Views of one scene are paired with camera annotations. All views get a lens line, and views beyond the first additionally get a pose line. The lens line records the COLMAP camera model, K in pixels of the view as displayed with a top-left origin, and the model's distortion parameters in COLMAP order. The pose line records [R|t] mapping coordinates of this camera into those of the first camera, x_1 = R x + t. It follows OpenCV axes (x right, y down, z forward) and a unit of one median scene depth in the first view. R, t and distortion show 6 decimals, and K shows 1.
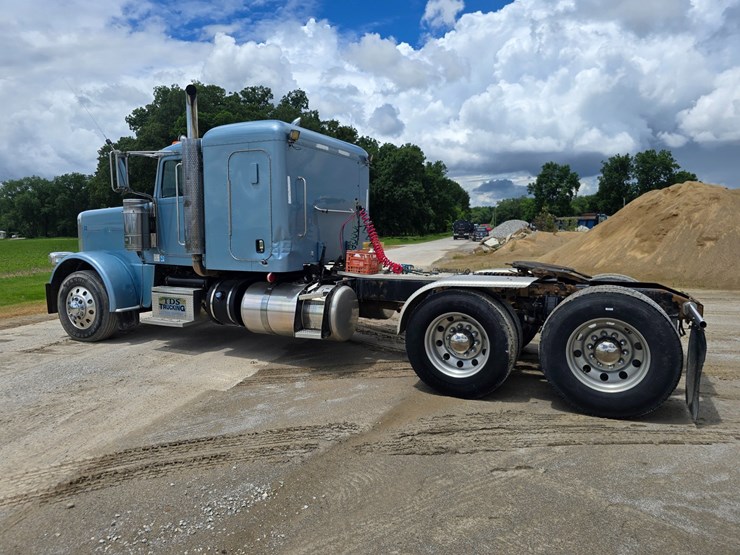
lens RADIAL K [[502.7, 0, 367.0], [0, 502.7, 278.5], [0, 0, 1]] dist [0.046271, -0.040997]
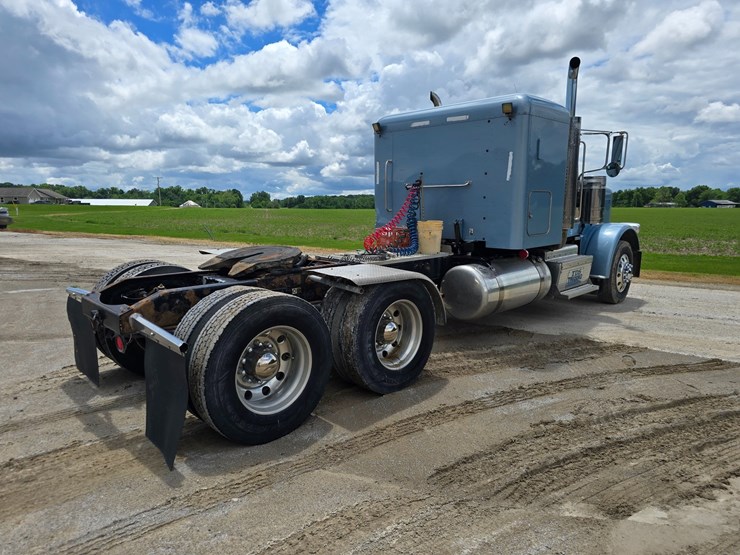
lens RADIAL K [[517.2, 0, 371.4], [0, 517.2, 286.8], [0, 0, 1]] dist [0.045937, -0.041047]
pose [[-0.331606, 0.161518, -0.929489, 0.194919], [-0.088705, 0.975533, 0.201166, -0.028122], [0.939238, 0.149158, -0.309165, 0.255475]]
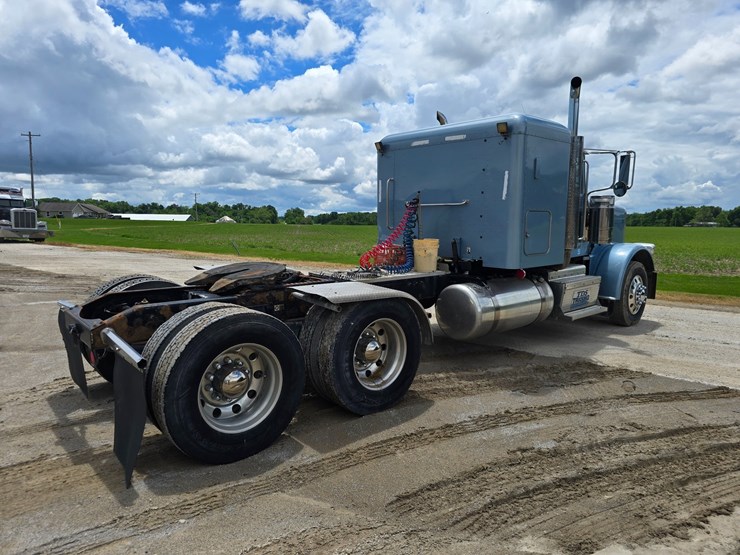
lens RADIAL K [[516.2, 0, 380.1], [0, 516.2, 279.0], [0, 0, 1]] dist [0.039157, -0.033818]
pose [[-0.379480, 0.112899, -0.918286, 0.188183], [-0.094831, 0.982553, 0.159989, -0.029700], [0.920327, 0.147795, -0.362153, 0.268524]]
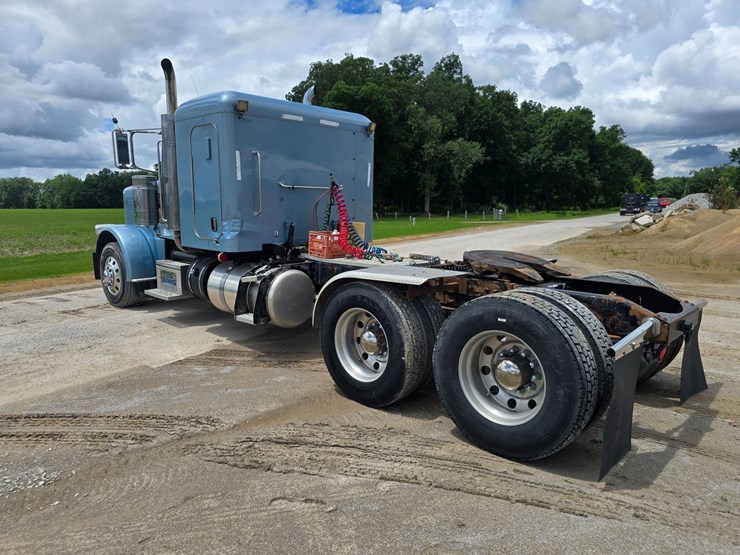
lens RADIAL K [[503.3, 0, 369.5], [0, 503.3, 291.7], [0, 0, 1]] dist [0.042506, -0.037467]
pose [[0.952557, 0.062765, -0.297818, 0.068115], [-0.039205, 0.995657, 0.084438, -0.005272], [0.301824, -0.068756, 0.950881, 0.027501]]
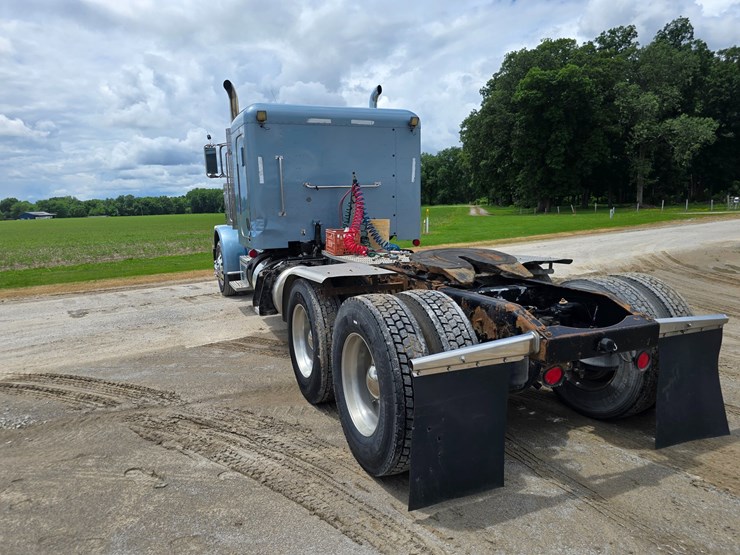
lens RADIAL K [[503.5, 0, 366.9], [0, 503.5, 284.5], [0, 0, 1]] dist [0.043752, -0.035754]
pose [[0.756808, 0.088912, -0.647562, 0.127258], [-0.036650, 0.994919, 0.093772, -0.008386], [0.652609, -0.047234, 0.756221, 0.061530]]
